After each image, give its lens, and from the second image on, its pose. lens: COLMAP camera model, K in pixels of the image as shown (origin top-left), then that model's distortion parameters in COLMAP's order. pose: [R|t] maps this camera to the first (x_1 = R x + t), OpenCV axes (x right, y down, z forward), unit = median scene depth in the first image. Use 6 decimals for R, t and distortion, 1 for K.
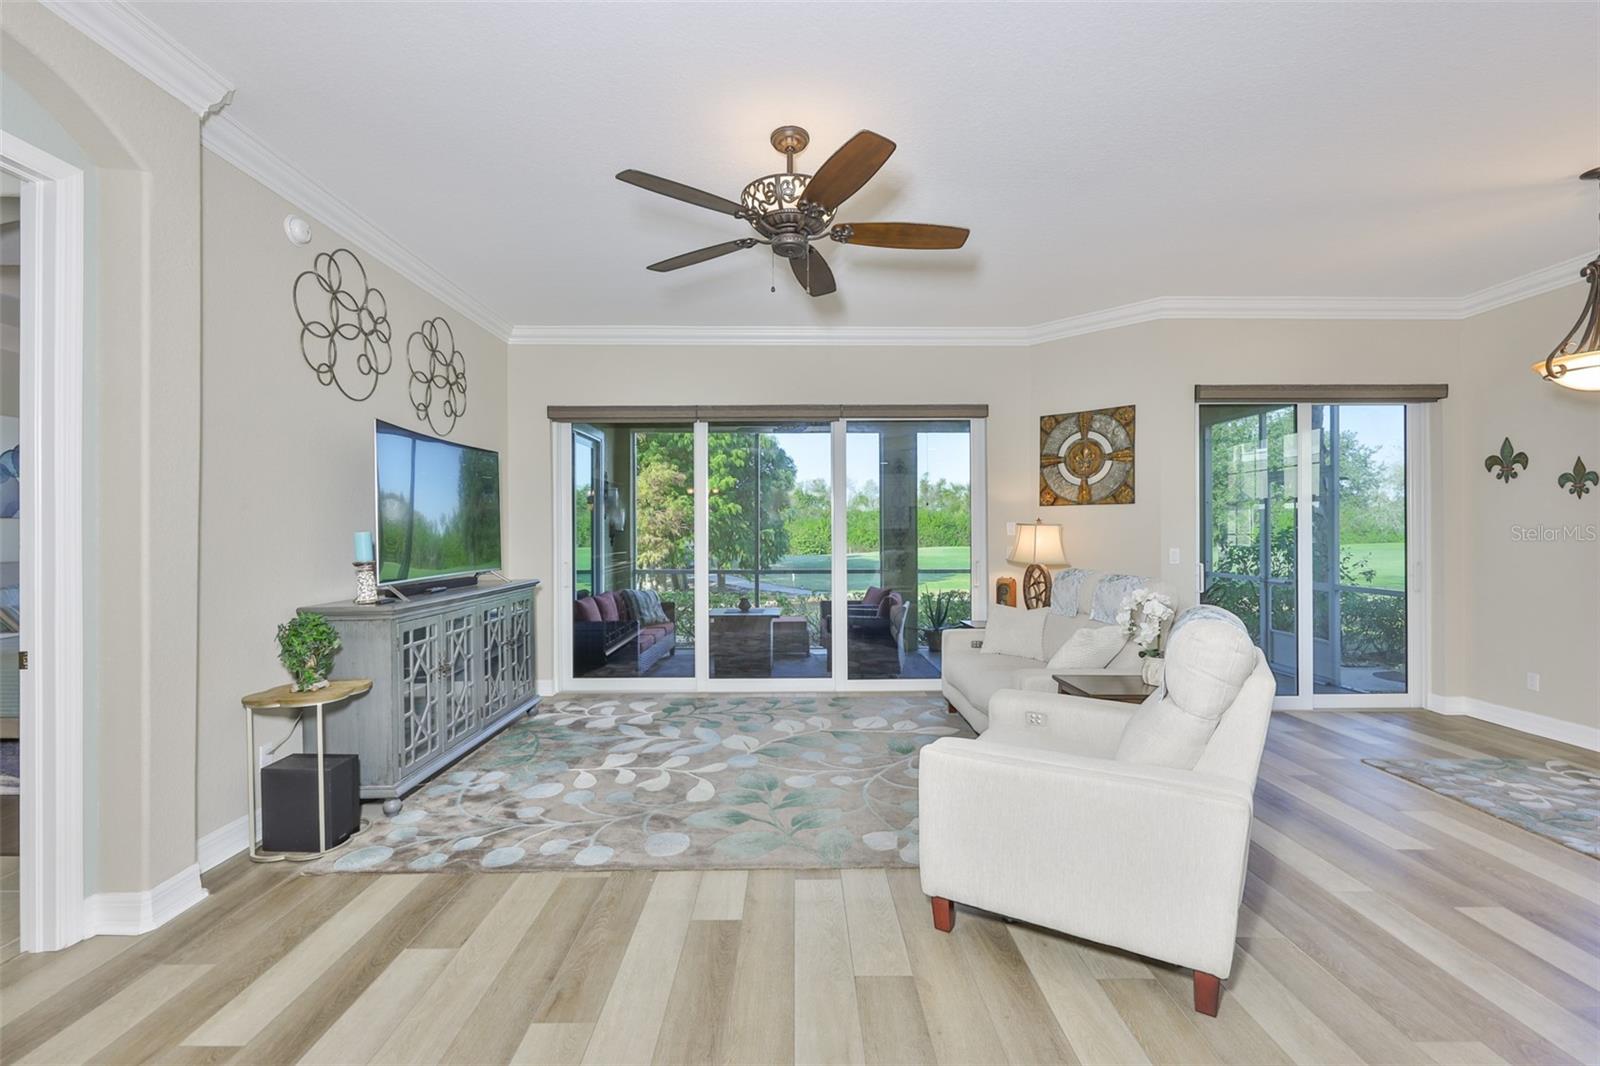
lens RADIAL K [[682.9, 0, 796.5], [0, 682.9, 528.9], [0, 0, 1]] dist [-0.002456, -0.000162]
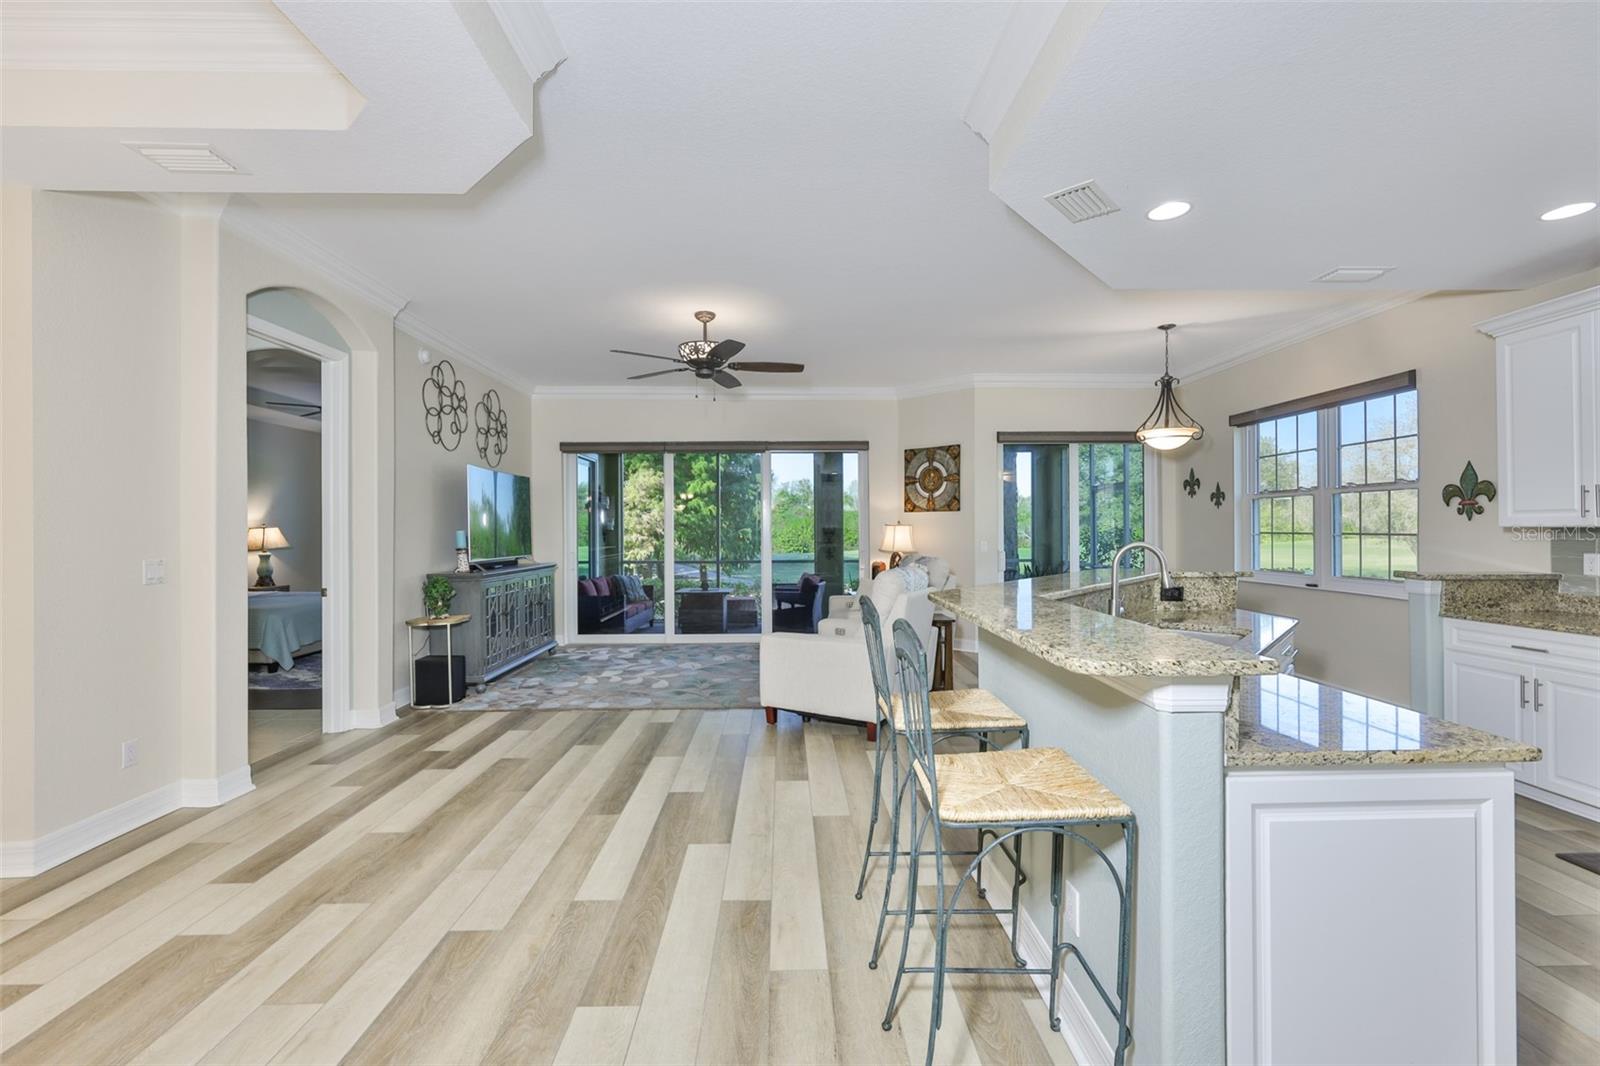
lens RADIAL K [[679.7, 0, 800.8], [0, 679.7, 529.7], [0, 0, 1]] dist [-0.003312, 0.000065]
pose [[0.999751, -0.001782, 0.022265, 0.128391], [0.001737, 0.999996, 0.002021, 0.000449], [-0.022269, -0.001981, 0.999750, -0.518624]]
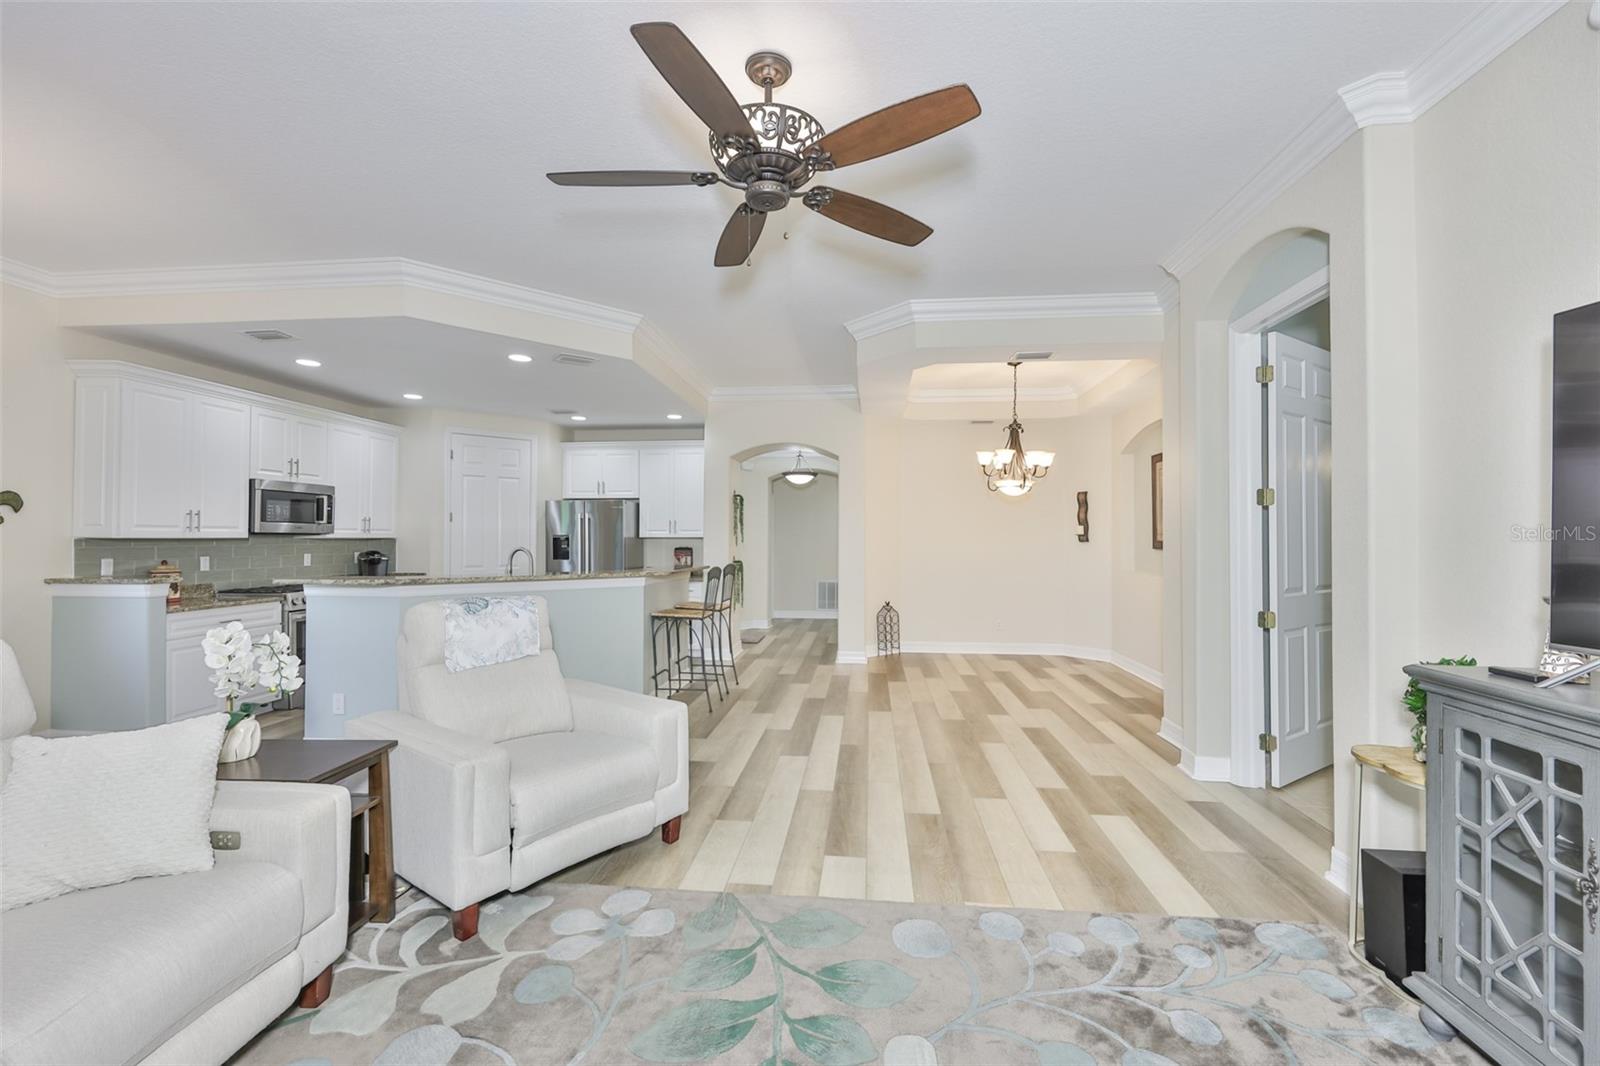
lens RADIAL K [[673.2, 0, 798.0], [0, 673.2, 527.9], [0, 0, 1]] dist [-0.002236, -0.000446]
pose [[-0.994042, 0.001742, 0.108981, -0.084765], [-0.000518, 0.999785, -0.020707, 0.004828], [-0.108994, -0.020640, -0.993828, 1.133375]]
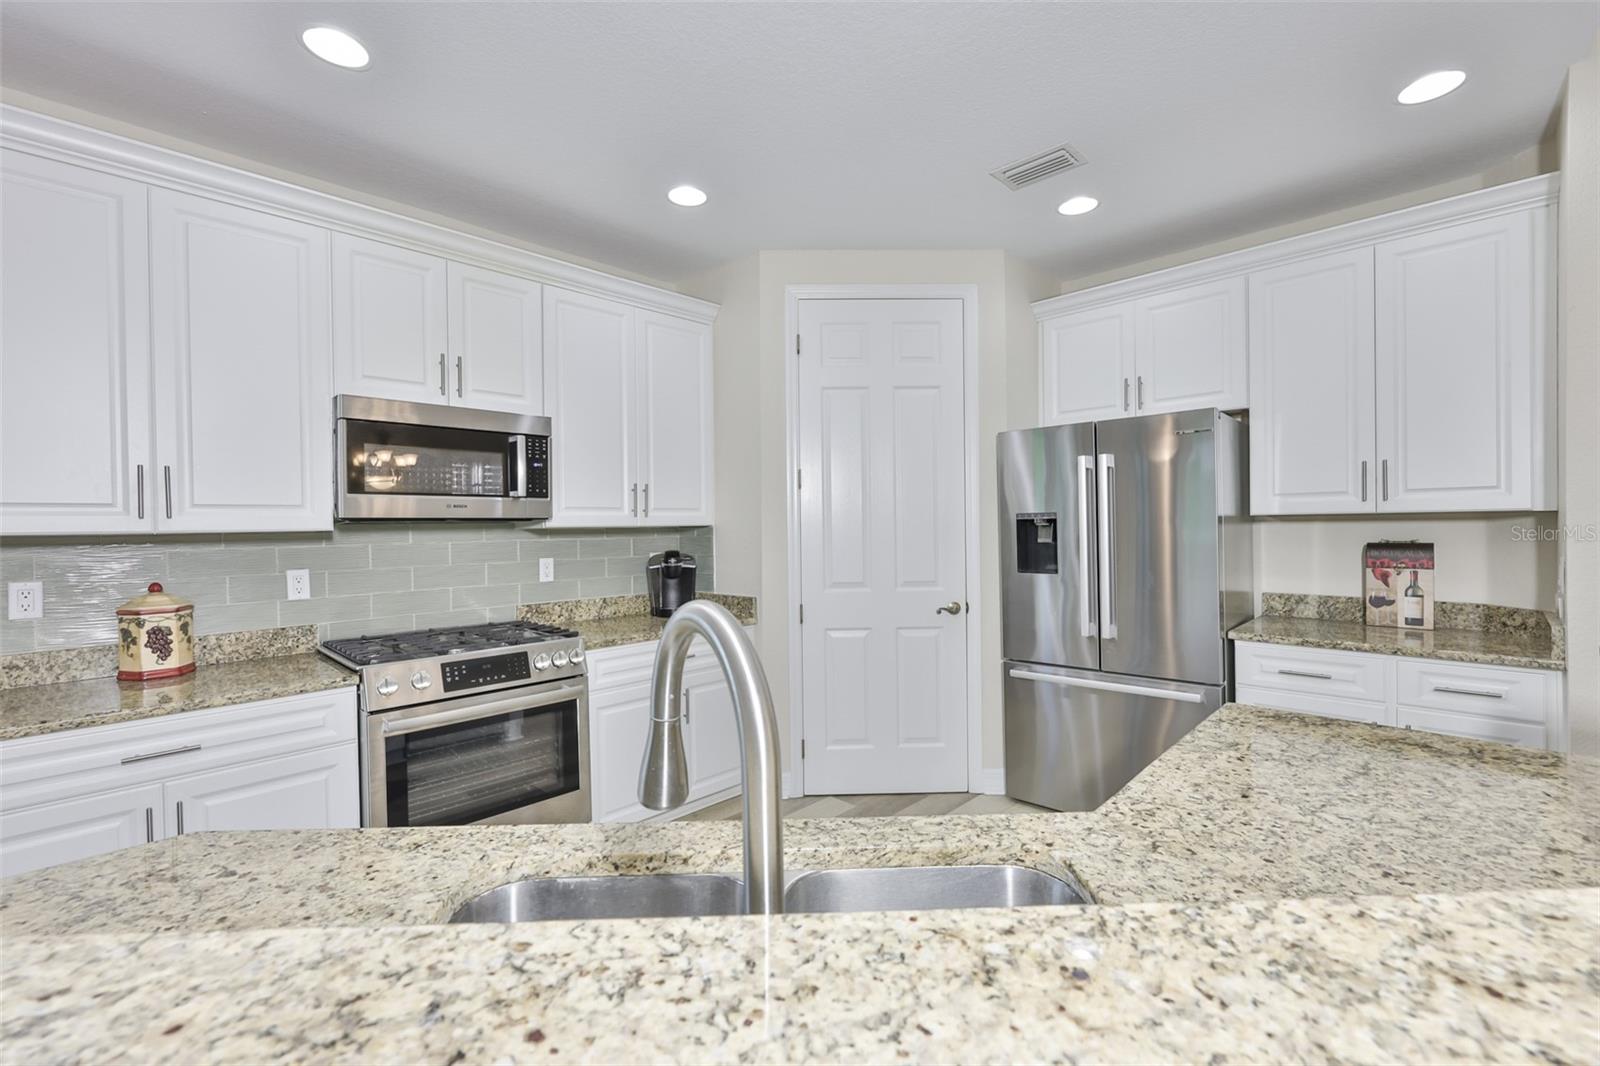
lens RADIAL K [[682.9, 0, 796.5], [0, 682.9, 528.9], [0, 0, 1]] dist [-0.002456, -0.000162]
pose [[-0.707495, 0.007716, 0.706676, 0.367139], [0.011239, 0.999937, 0.000334, 0.001362], [-0.706629, 0.008179, -0.707537, 0.199324]]
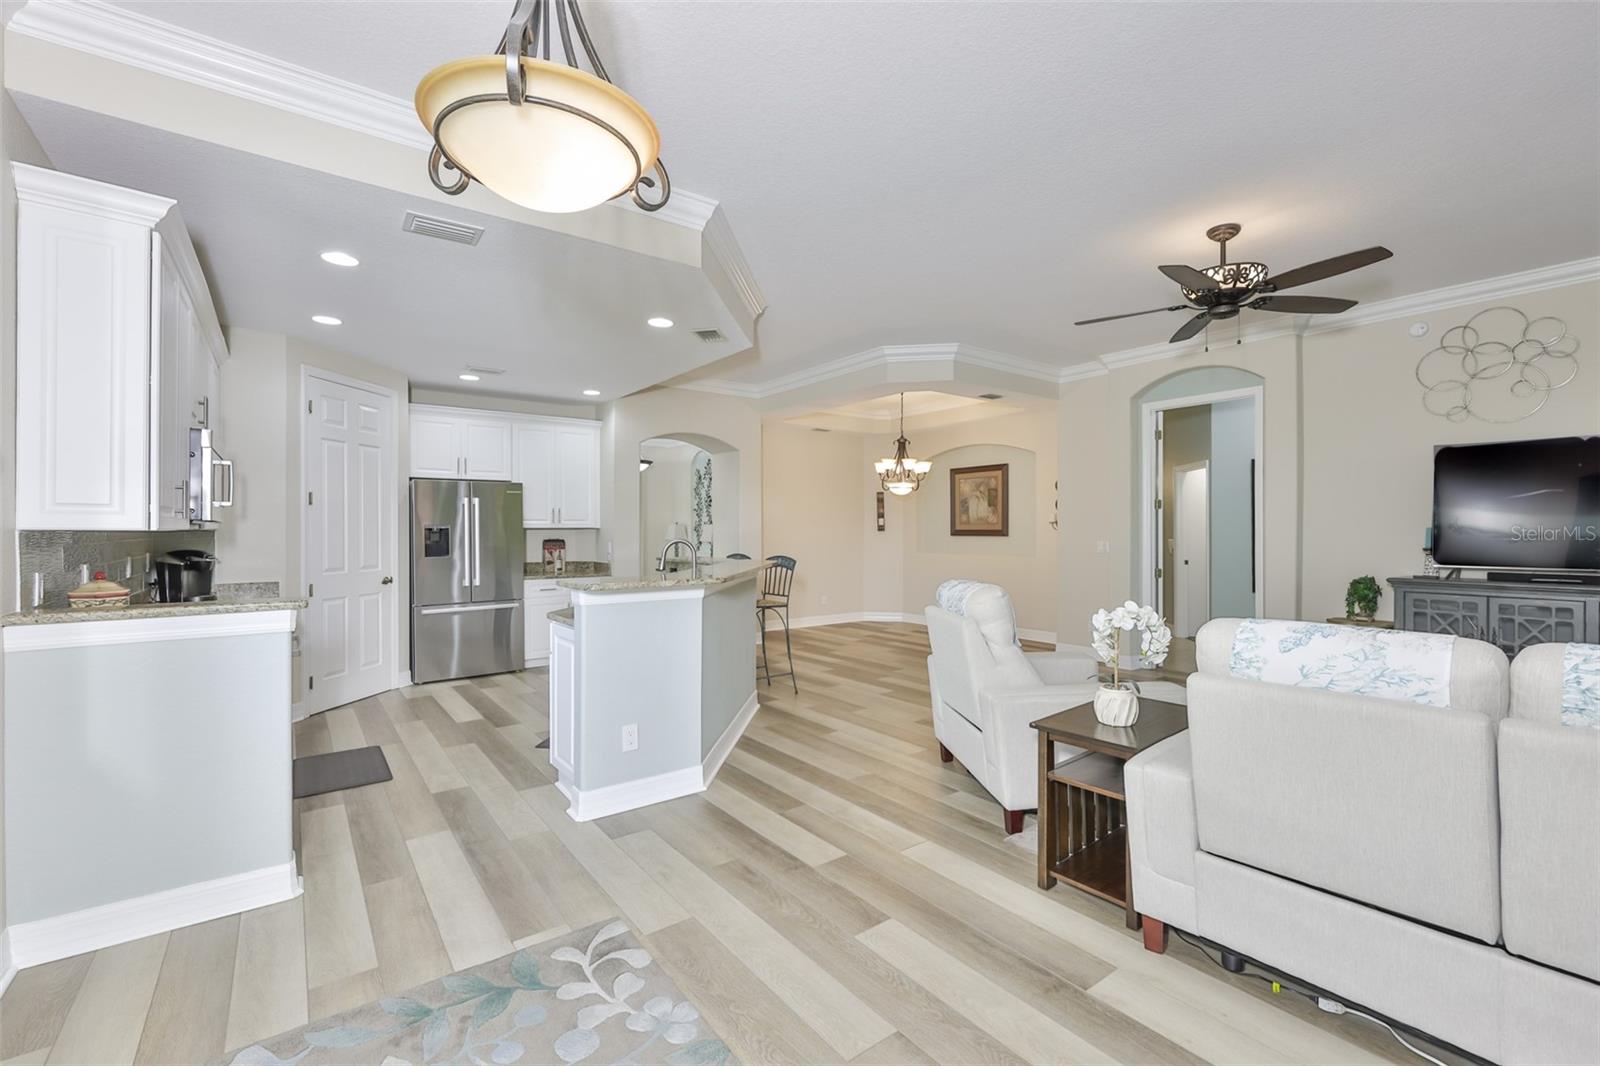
lens RADIAL K [[683.3, 0, 794.5], [0, 683.3, 537.7], [0, 0, 1]] dist [0.014236, -0.000021]
pose [[-0.807454, 0.009867, -0.589848, 0.904638], [0.004581, 0.999935, 0.010456, 0.002101], [0.589913, 0.005741, -0.807446, 0.990711]]
